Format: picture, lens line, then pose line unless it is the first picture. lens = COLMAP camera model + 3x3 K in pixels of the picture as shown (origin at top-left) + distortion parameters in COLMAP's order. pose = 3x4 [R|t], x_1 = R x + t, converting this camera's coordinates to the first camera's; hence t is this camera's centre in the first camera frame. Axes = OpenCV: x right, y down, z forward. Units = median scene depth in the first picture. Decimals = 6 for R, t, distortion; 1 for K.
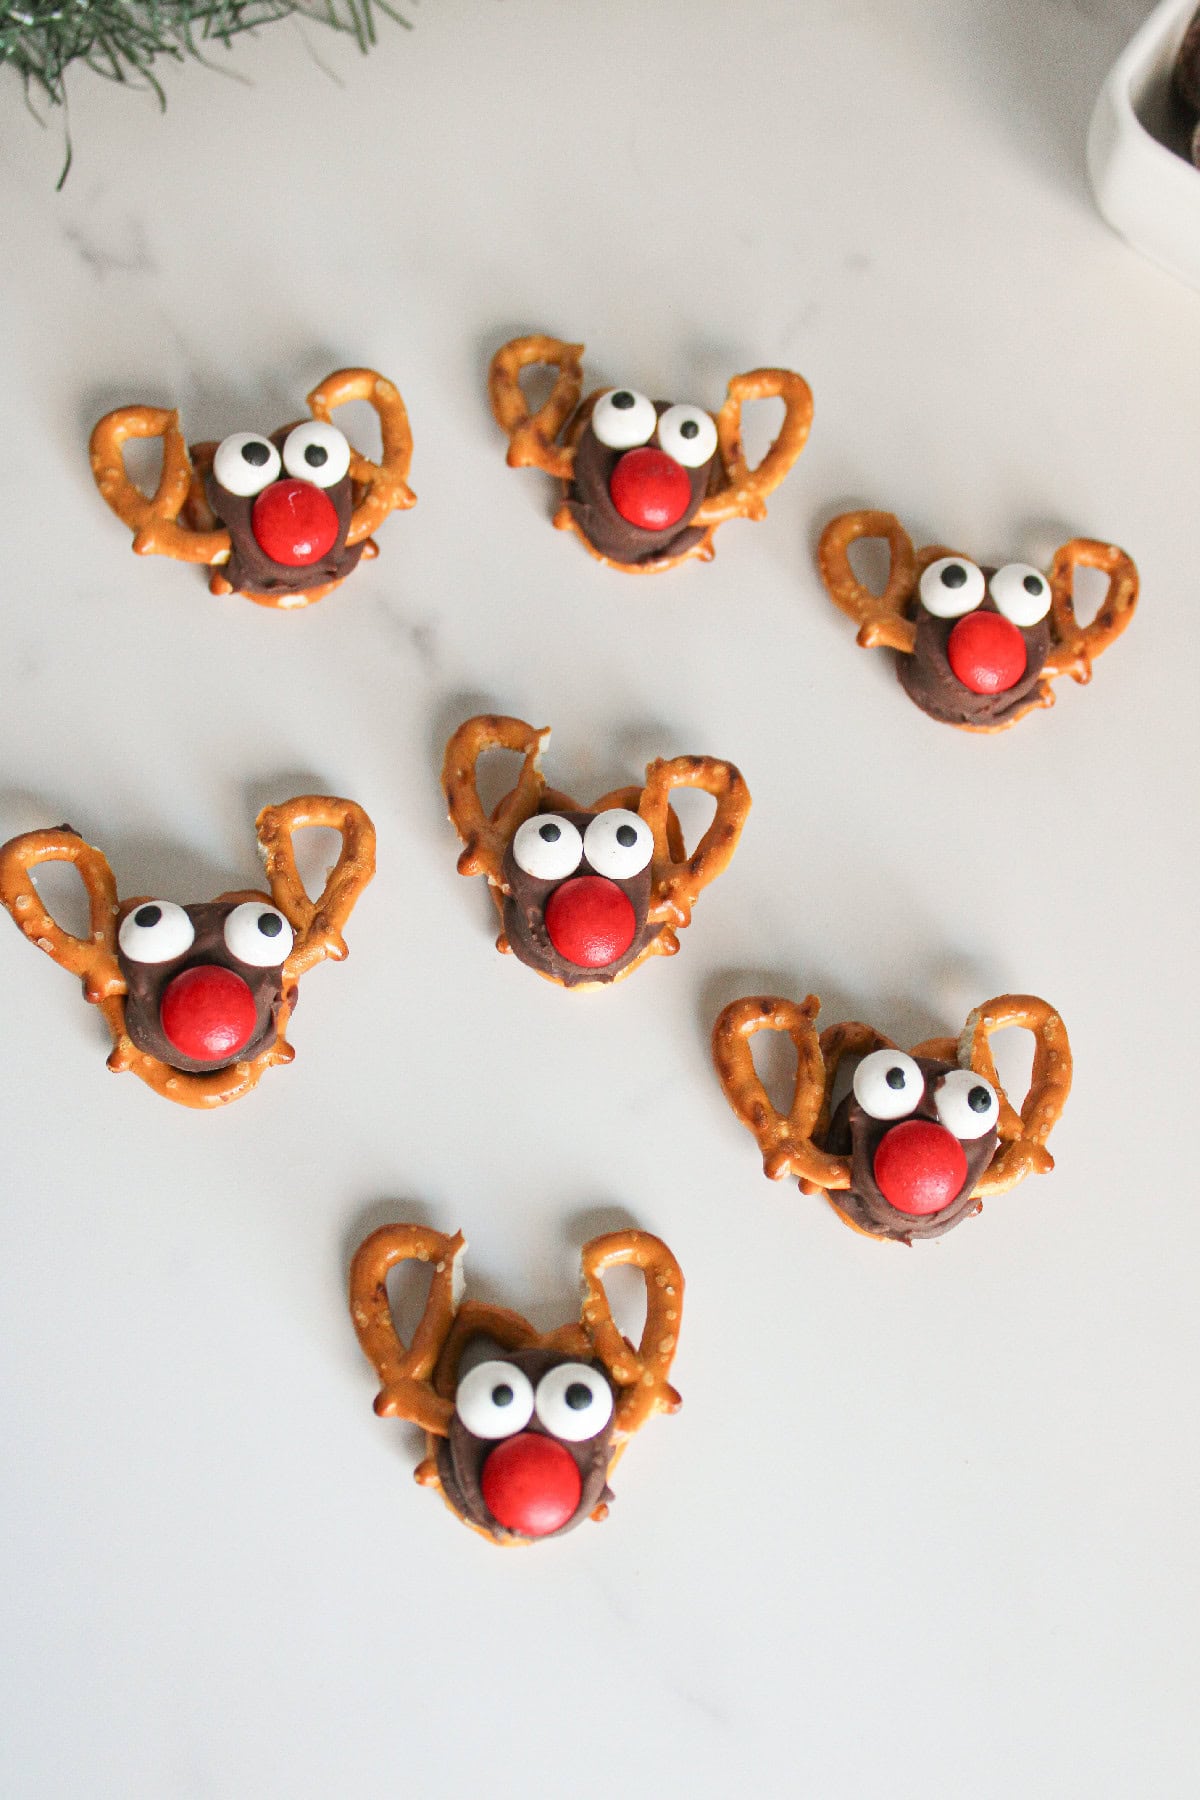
lens RADIAL K [[2082.7, 0, 600.0], [0, 2082.7, 900.0], [0, 0, 1]] dist [-0.078223, 0.048352]
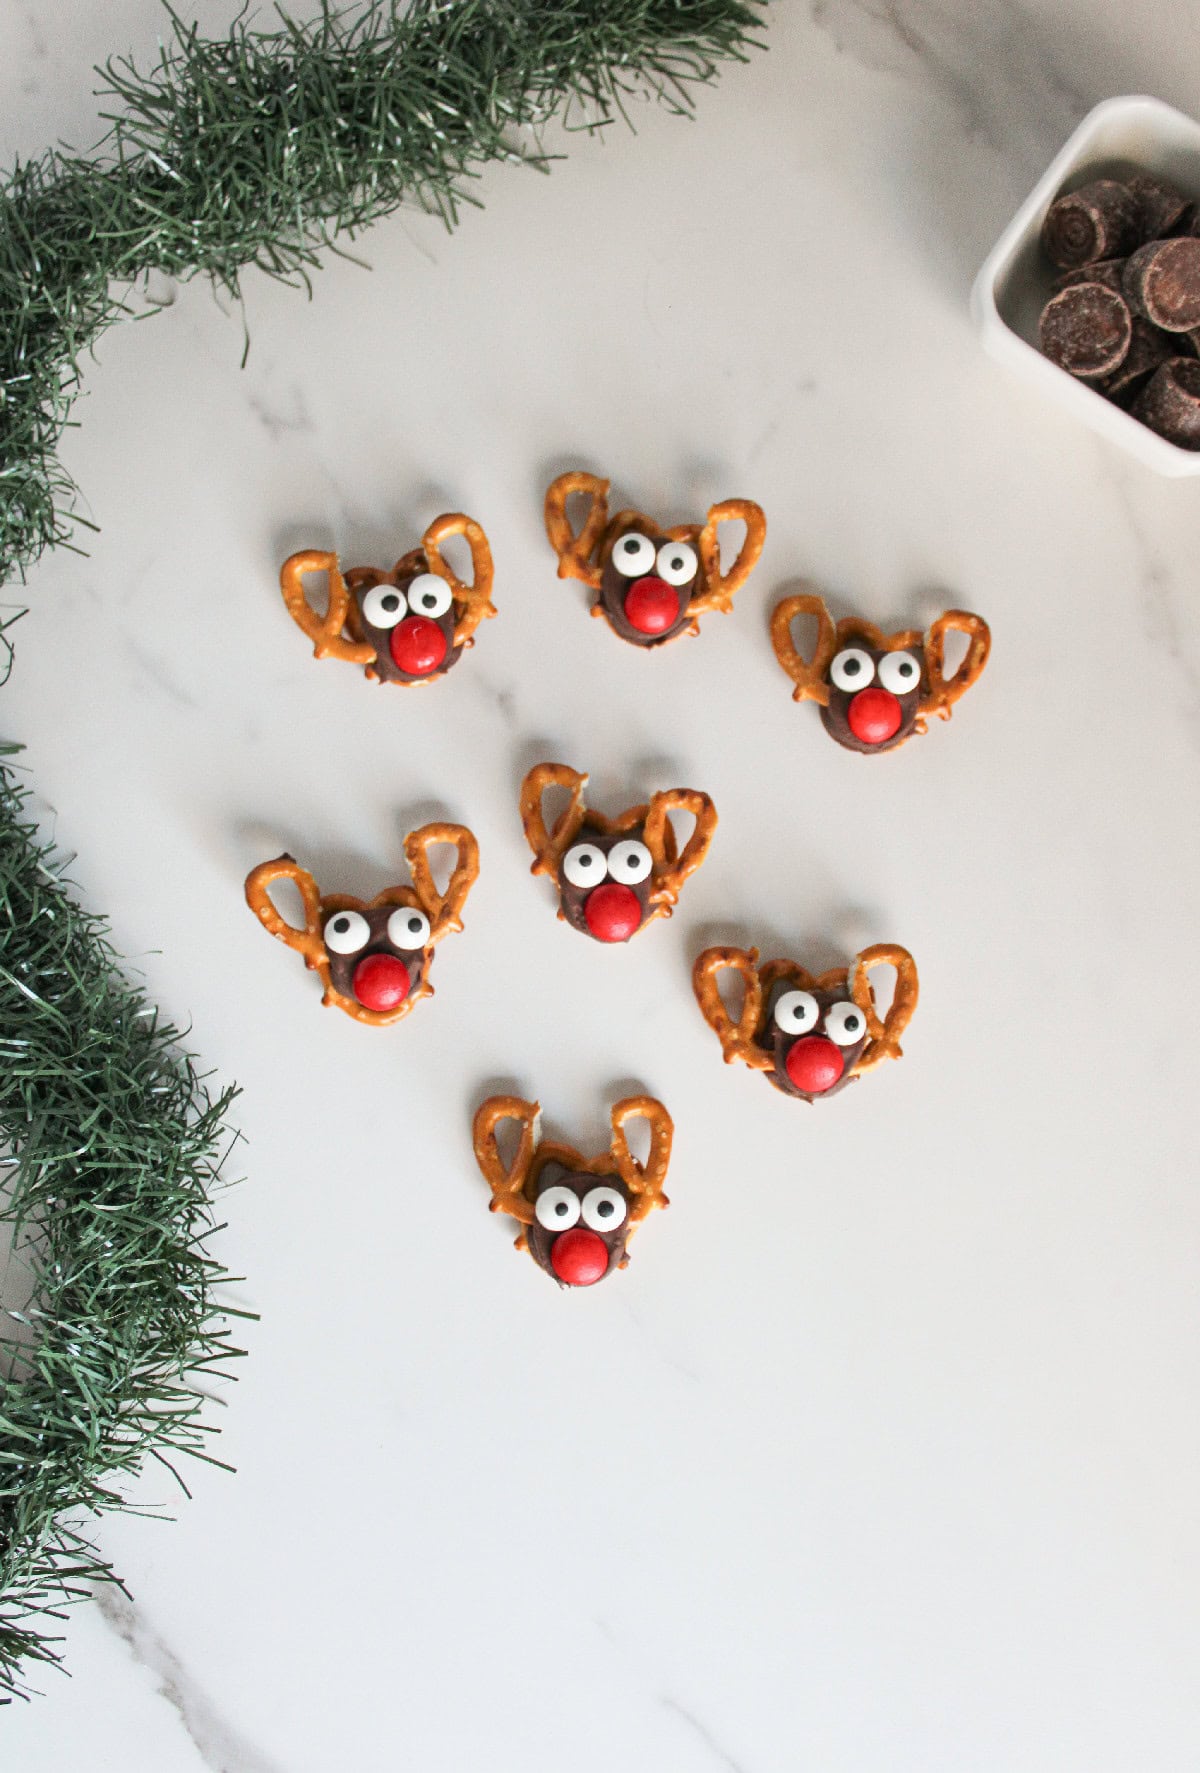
lens RADIAL K [[2092.1, 0, 600.0], [0, 2092.1, 886.5], [0, 0, 1]] dist [-0.073854, 0.004273]
pose [[0.996933, -0.009703, -0.077661, 0.108178], [0.028698, 0.968490, 0.247395, -0.397401], [0.072813, -0.248865, 0.965797, -0.541630]]
